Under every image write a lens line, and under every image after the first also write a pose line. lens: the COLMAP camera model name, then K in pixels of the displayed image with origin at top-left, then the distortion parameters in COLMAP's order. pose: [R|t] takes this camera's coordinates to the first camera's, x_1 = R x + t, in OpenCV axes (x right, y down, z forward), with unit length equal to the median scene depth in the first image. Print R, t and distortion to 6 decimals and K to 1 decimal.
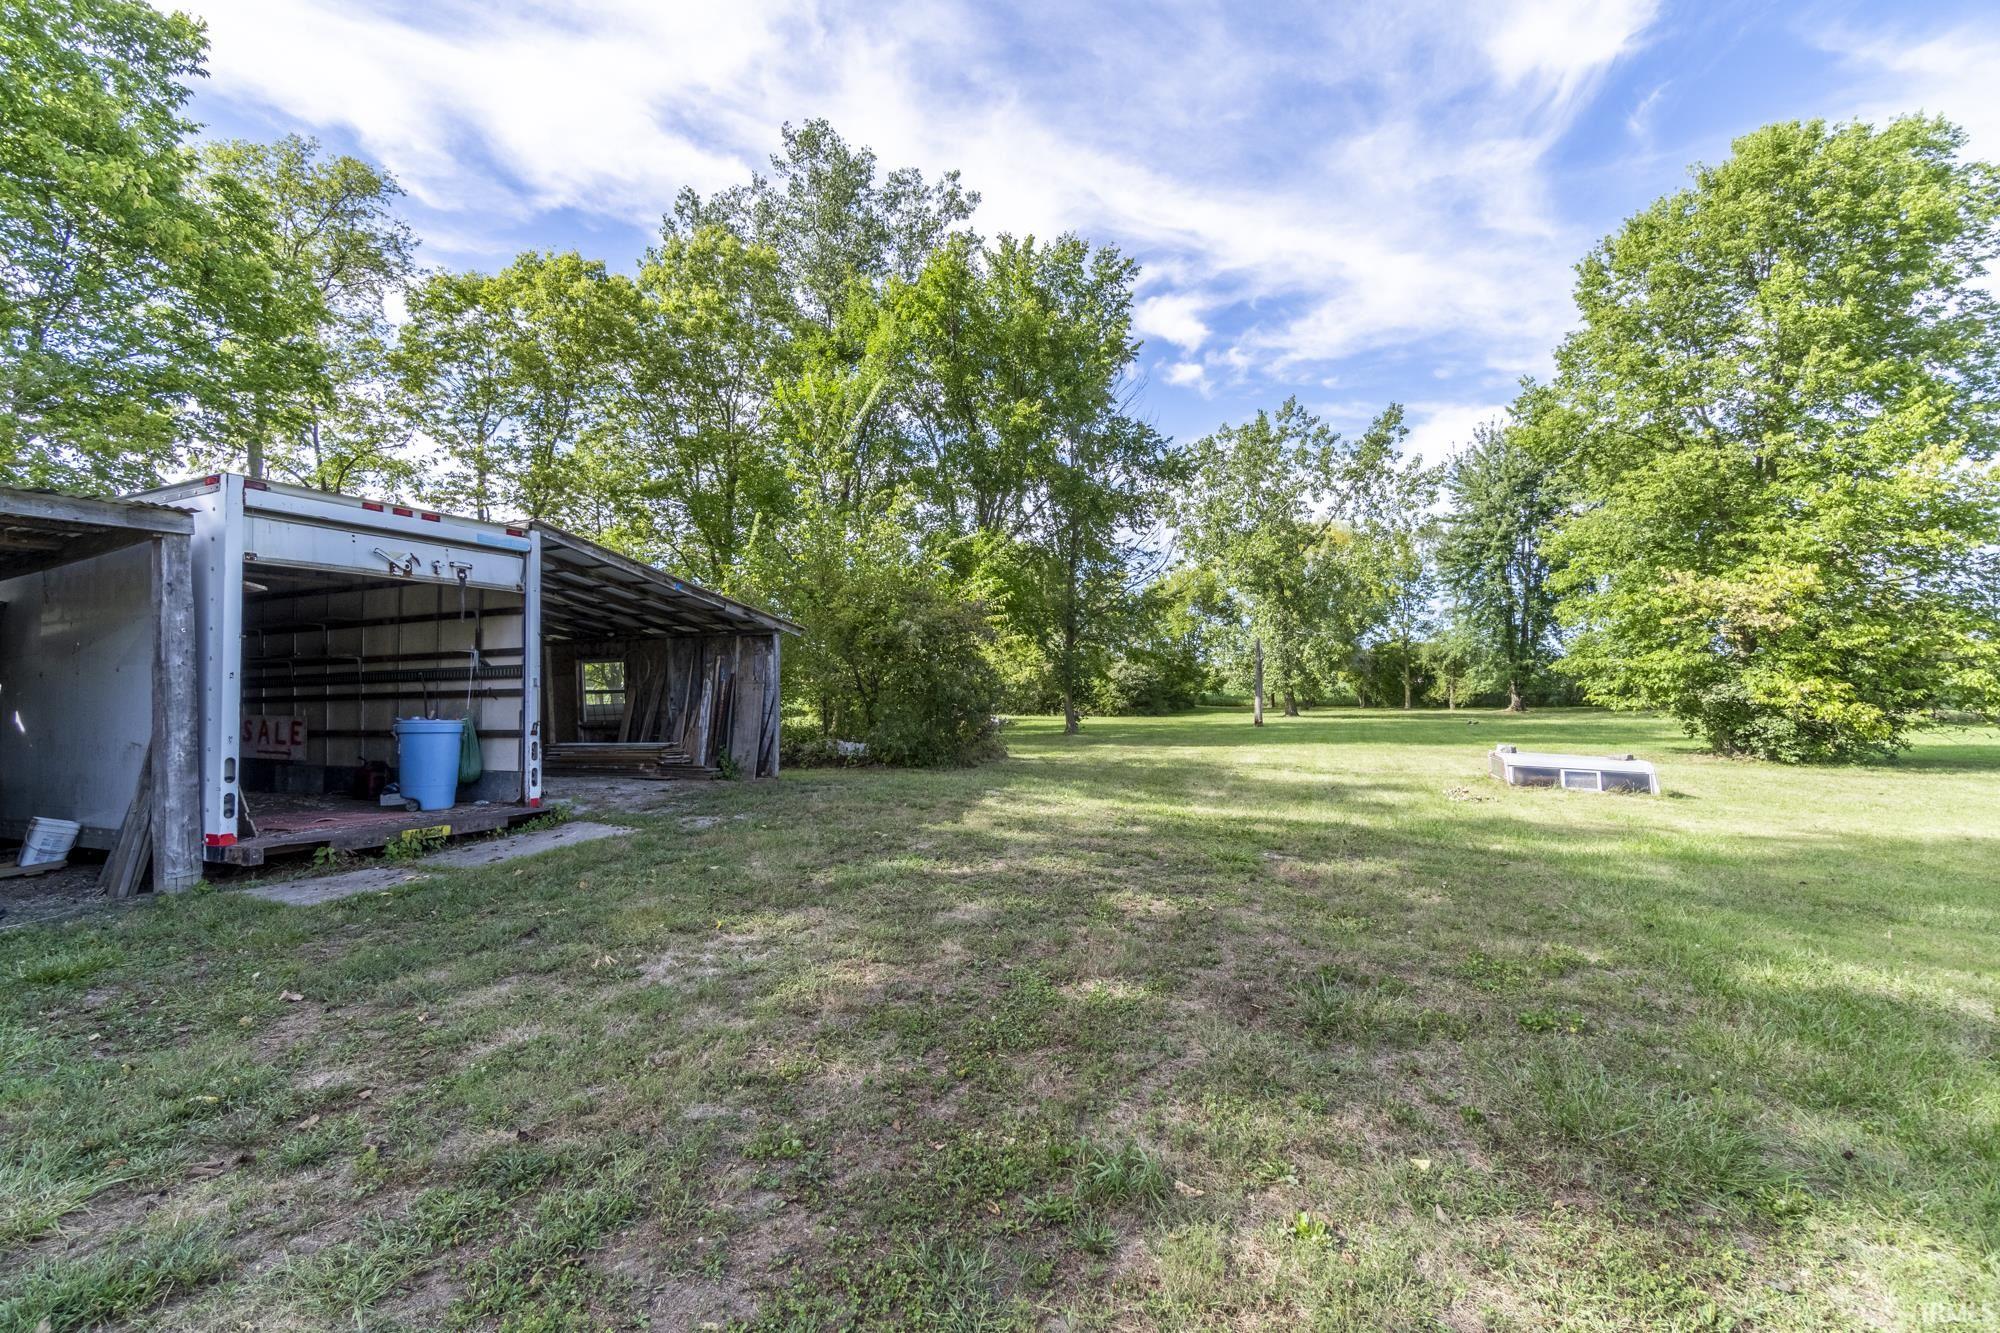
lens RADIAL K [[837.2, 0, 997.3], [0, 837.2, 680.1], [0, 0, 1]] dist [-0.015344, 0.003834]
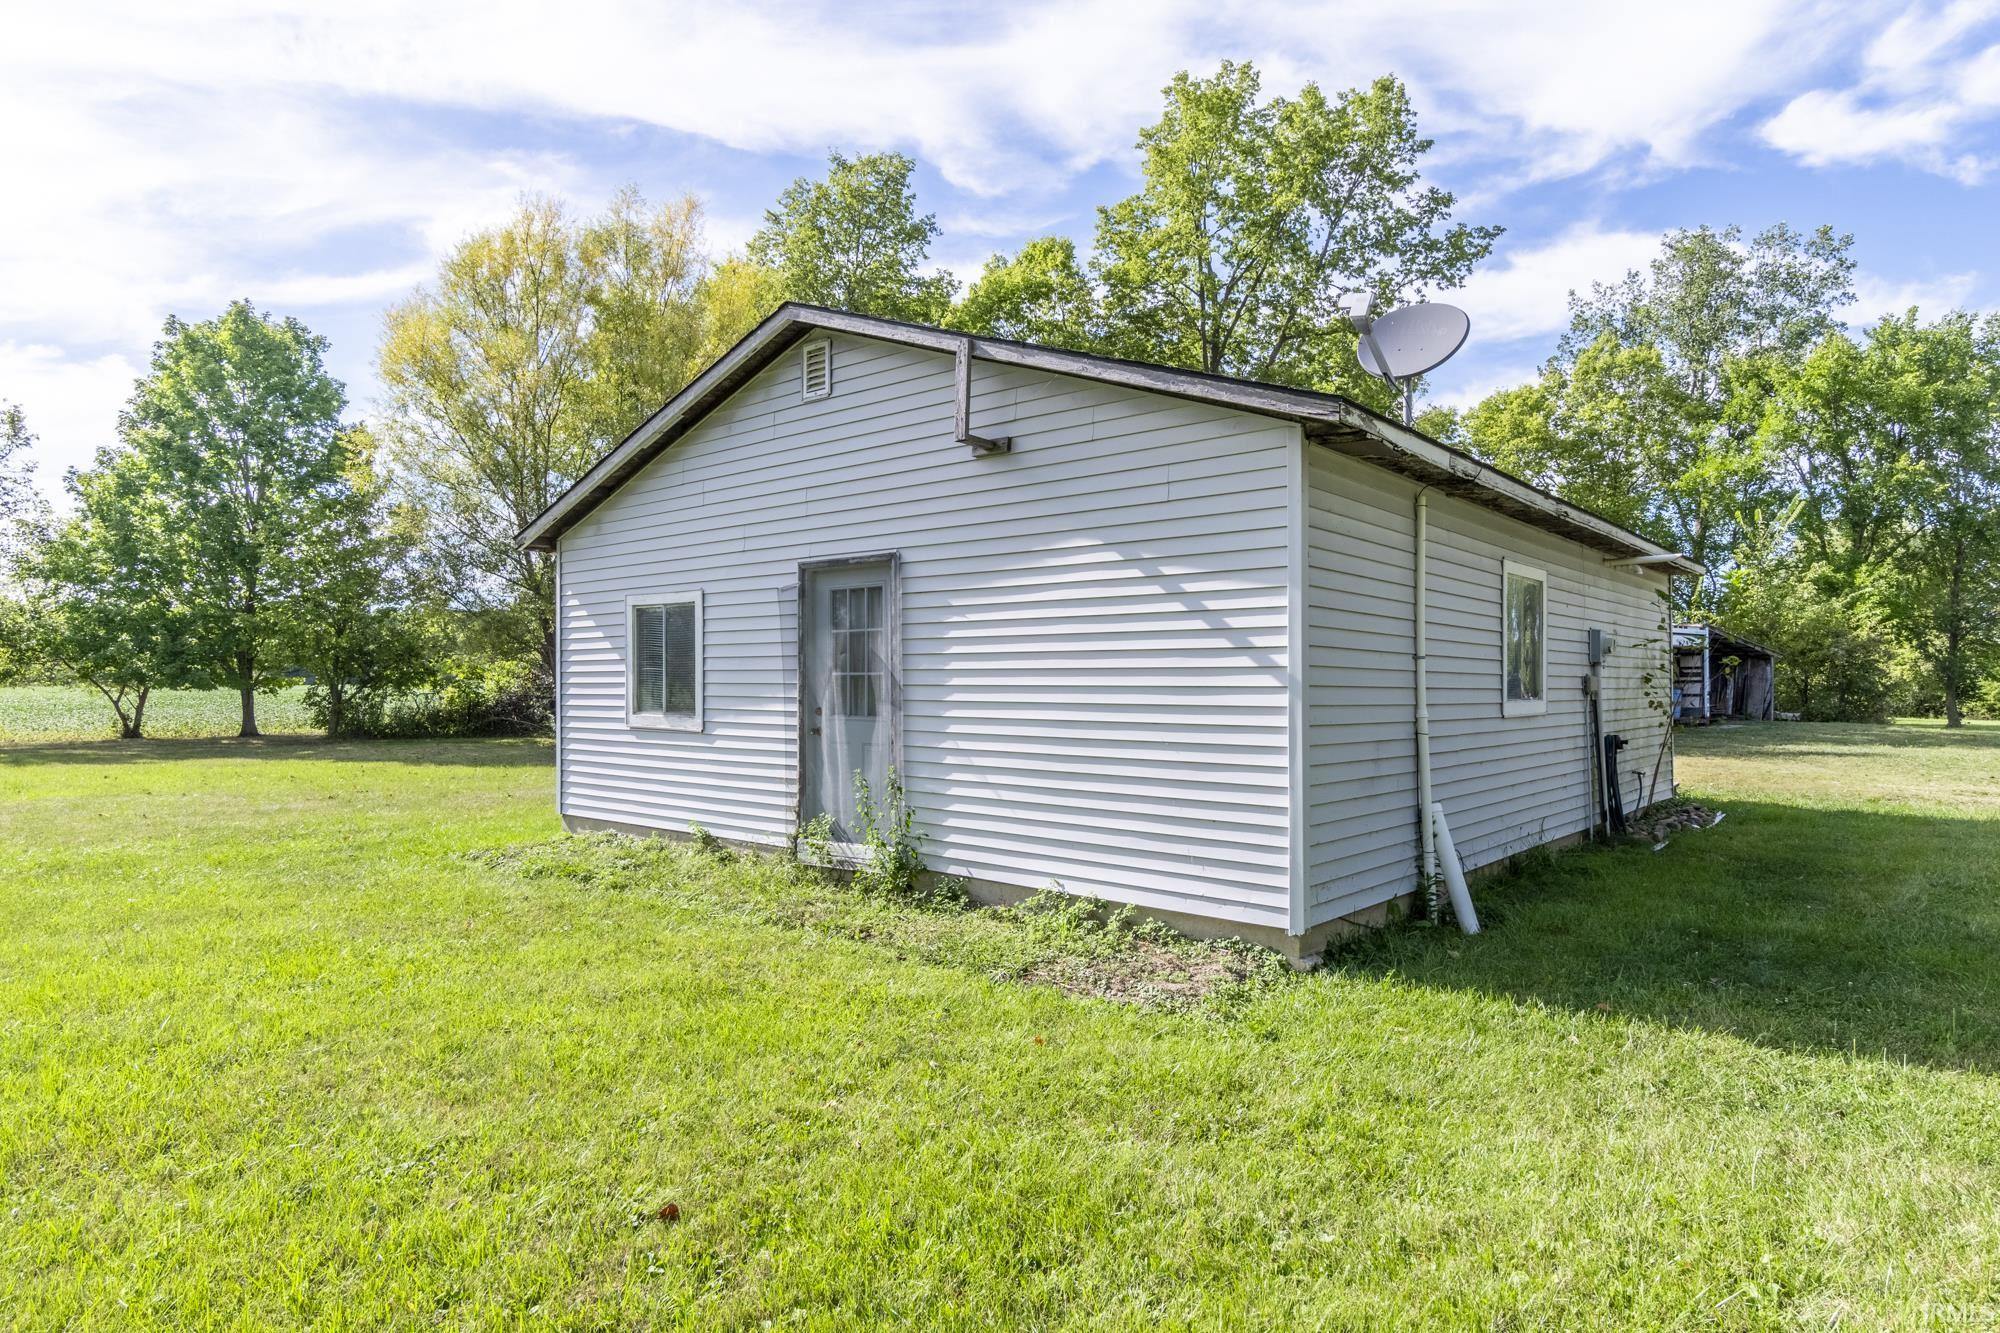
lens RADIAL K [[1113.6, 0, 999.8], [0, 1113.6, 688.4], [0, 0, 1]] dist [-0.000860, 0.000476]
pose [[0.807073, 0.010814, -0.590353, -0.050540], [-0.006506, 0.999934, 0.009422, 0.003886], [0.590416, -0.003763, 0.807090, -0.770193]]
